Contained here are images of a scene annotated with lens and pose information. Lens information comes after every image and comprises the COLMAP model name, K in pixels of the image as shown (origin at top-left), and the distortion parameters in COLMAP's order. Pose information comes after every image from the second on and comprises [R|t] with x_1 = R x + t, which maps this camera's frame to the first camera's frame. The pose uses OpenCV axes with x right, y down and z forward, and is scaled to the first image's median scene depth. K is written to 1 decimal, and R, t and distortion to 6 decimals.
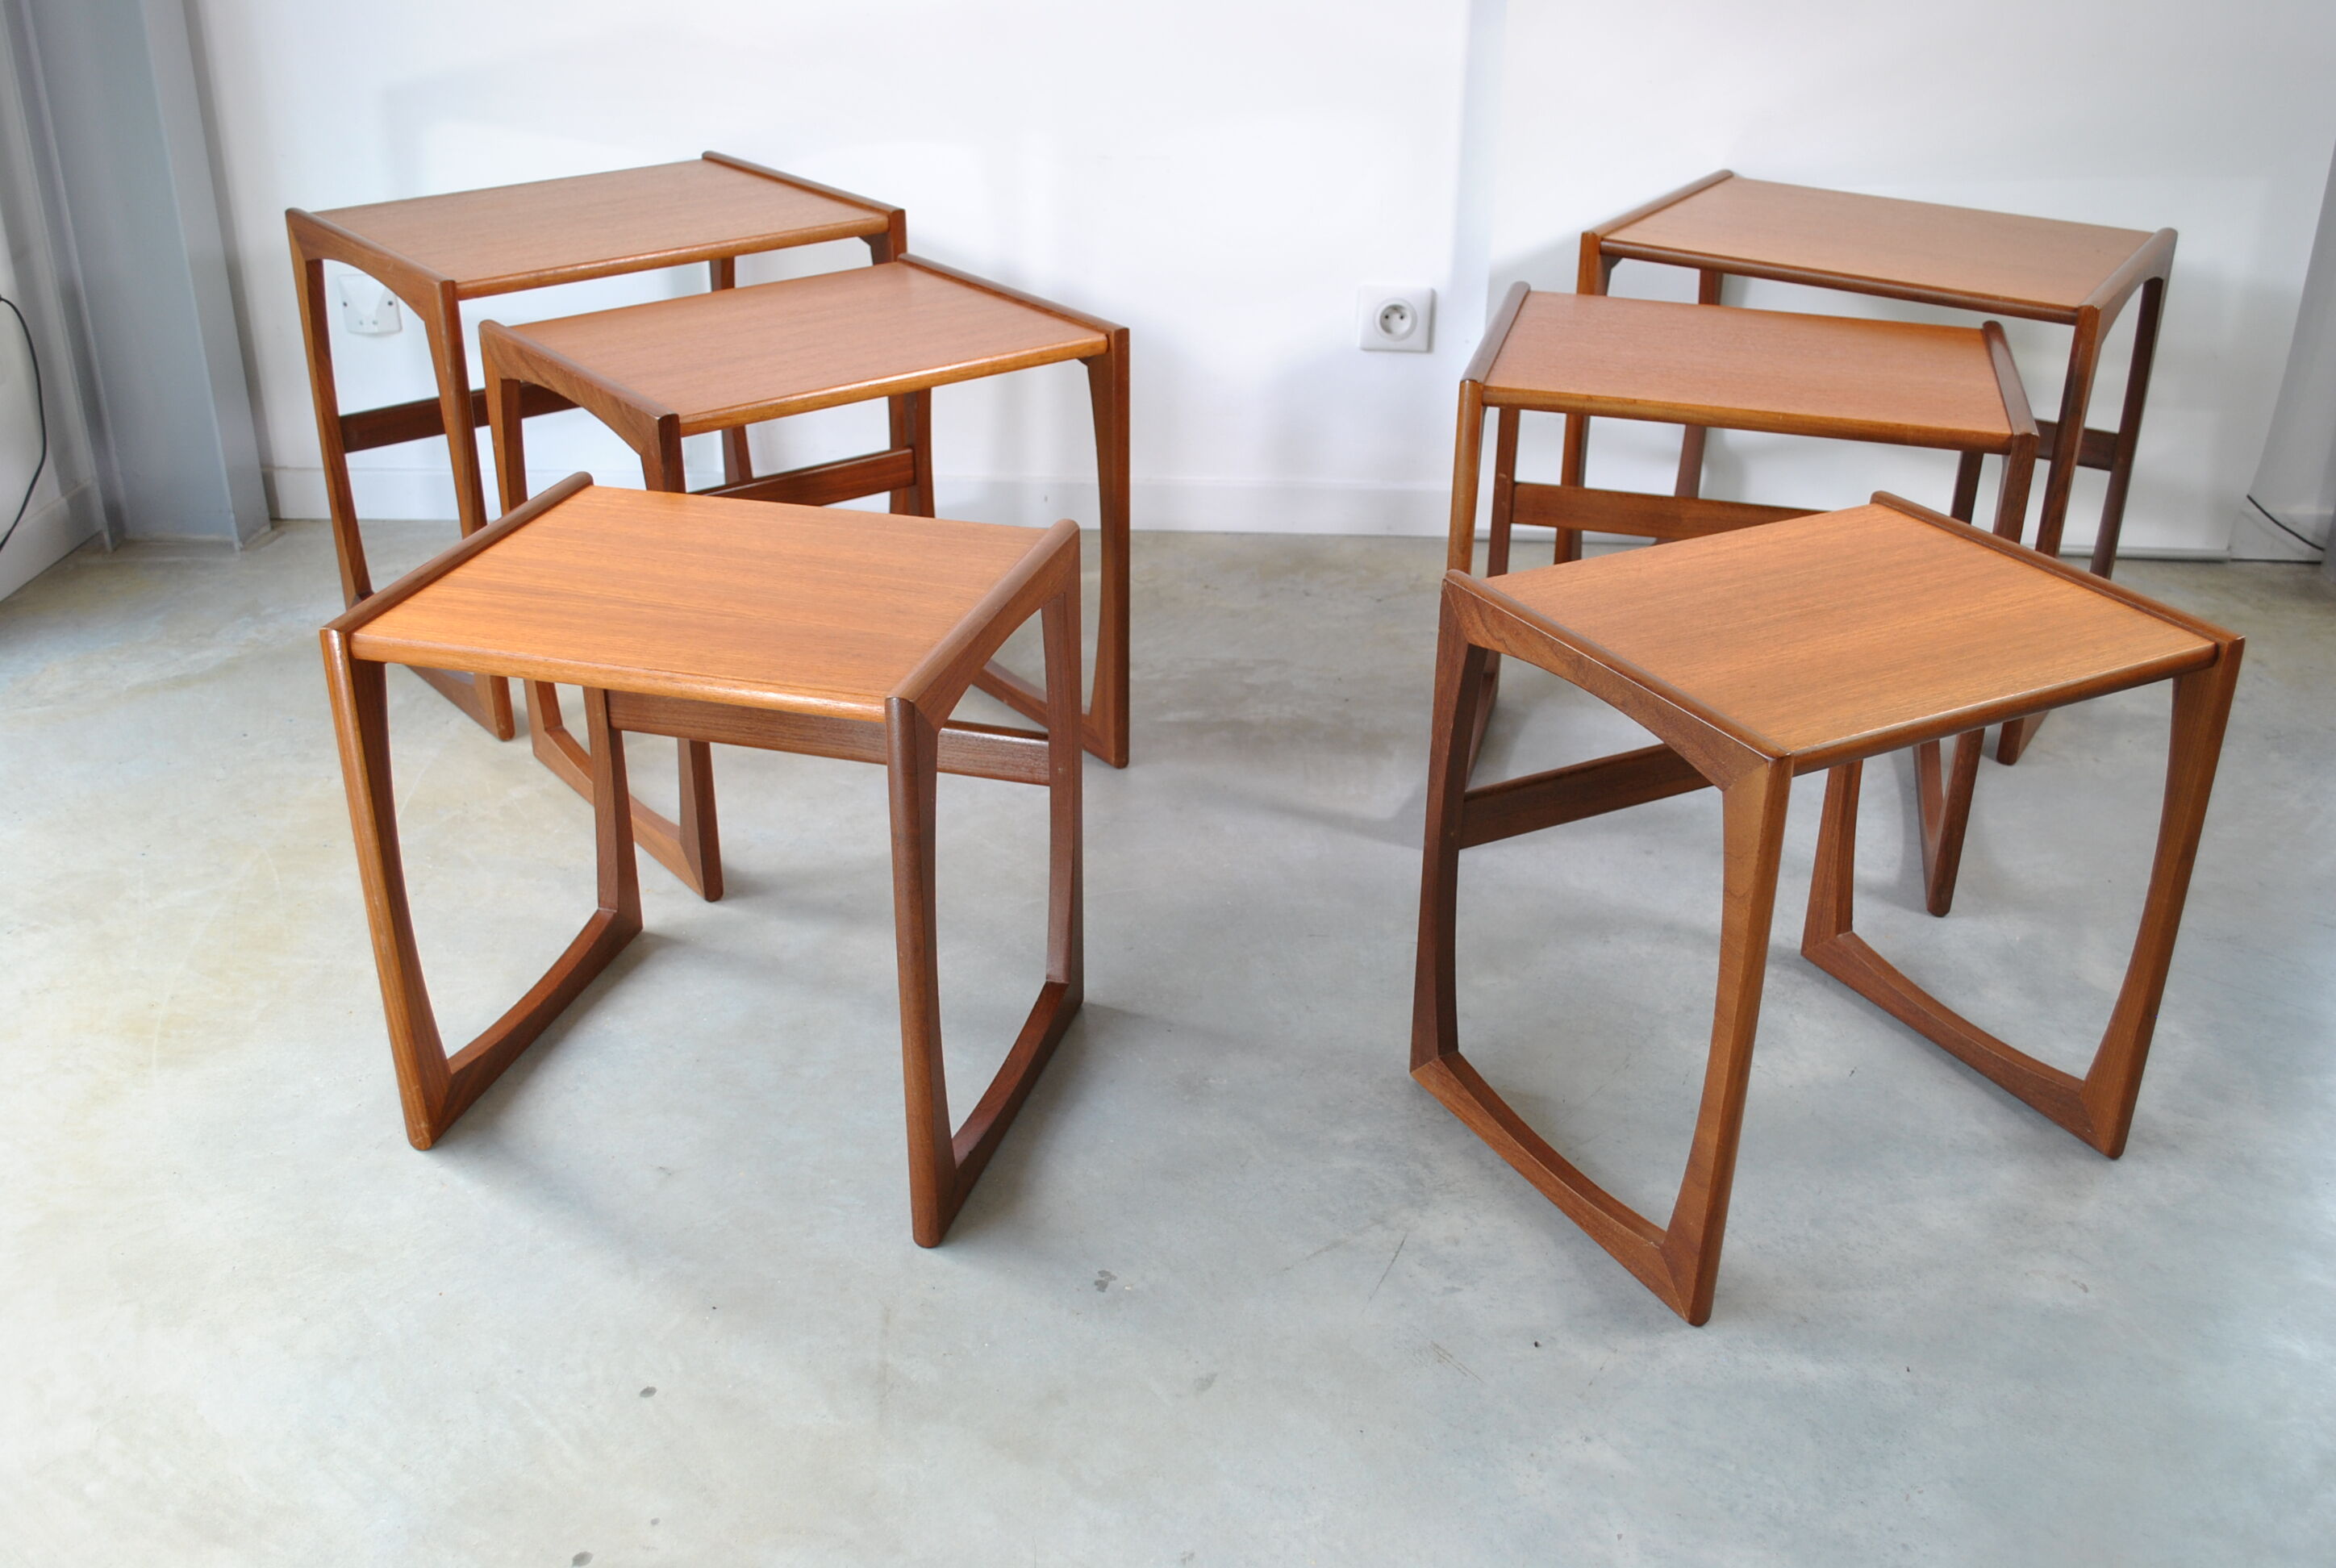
lens RADIAL K [[2202.9, 0, 1162.3], [0, 2202.9, 784.5], [0, 0, 1]] dist [-0.064239, 0.000000]
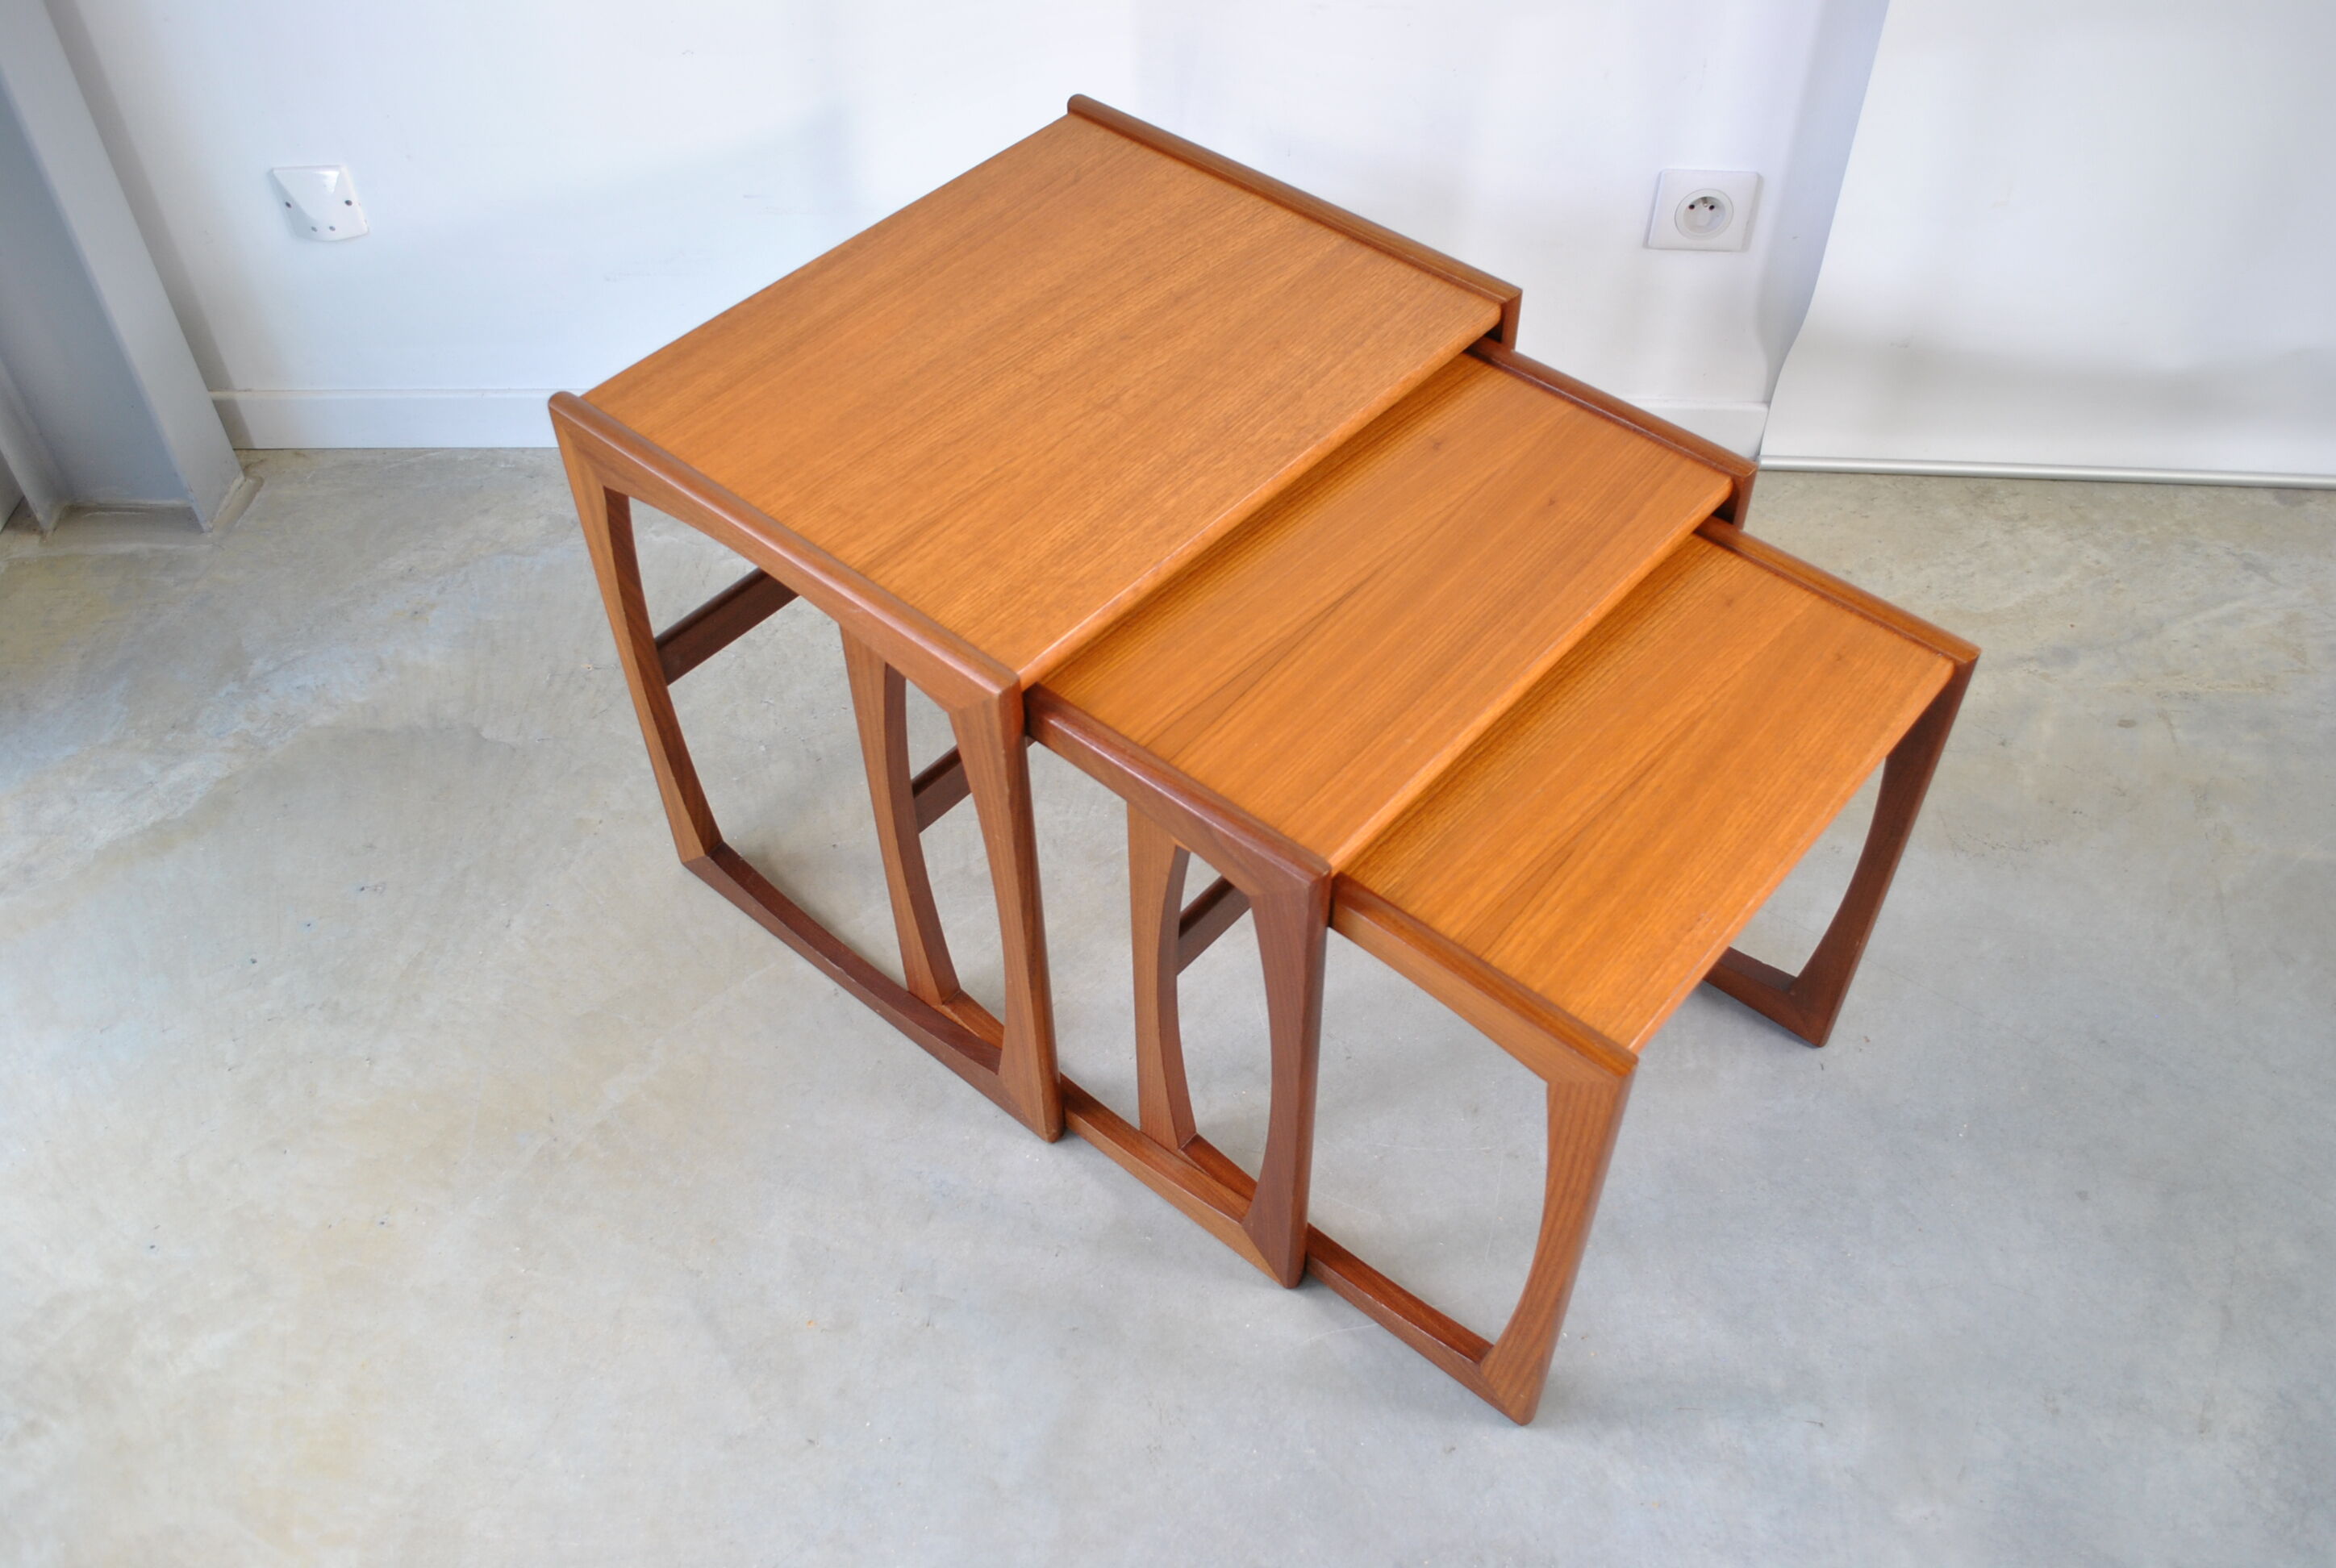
lens RADIAL K [[2010.8, 0, 1183.3], [0, 2010.8, 784.4], [0, 0, 1]] dist [-0.081045, 0.022023]
pose [[0.999836, -0.017709, -0.003660, -0.115556], [0.017835, 0.932269, 0.361326, -0.450951], [-0.002987, -0.361332, 0.932432, 0.493615]]
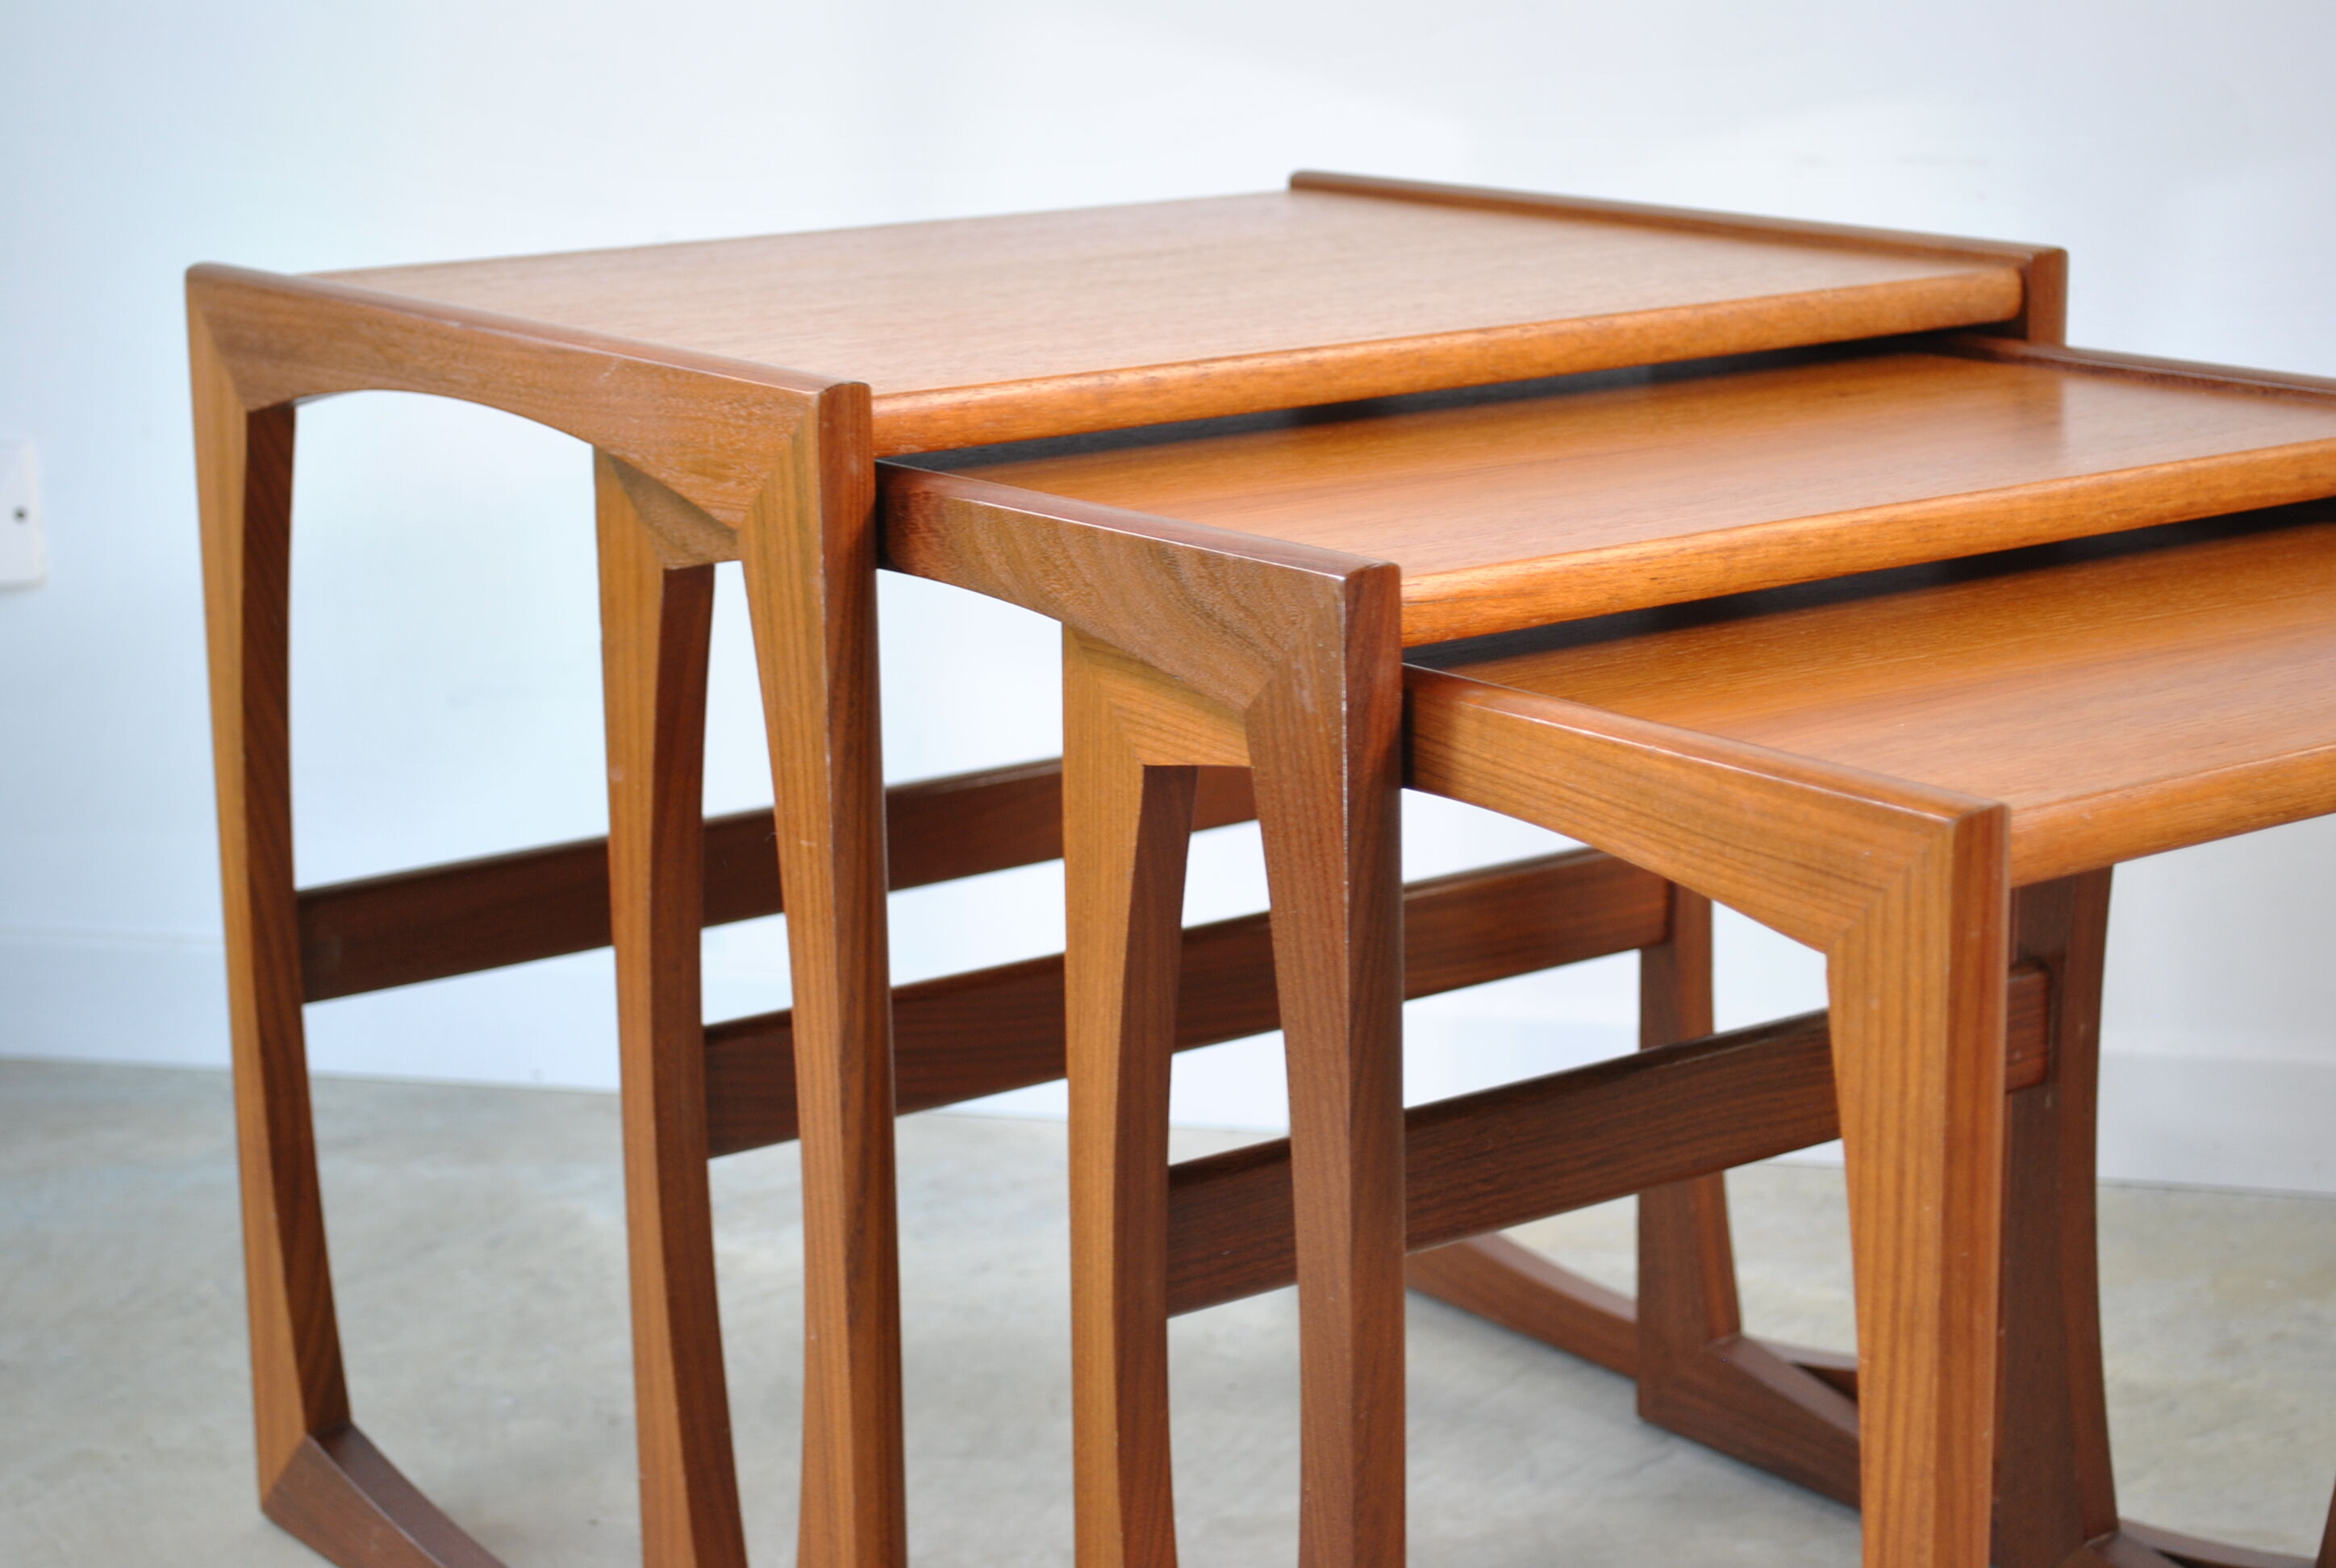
lens RADIAL K [[4380.7, 0, 1159.4], [0, 4380.7, 784.6], [0, 0, 1]] dist [0.022732, 0.000000]
pose [[0.979279, 0.026351, -0.200794, 0.028113], [-0.072439, 0.971478, -0.225796, -0.006275], [0.189117, 0.235663, 0.953256, 0.454588]]
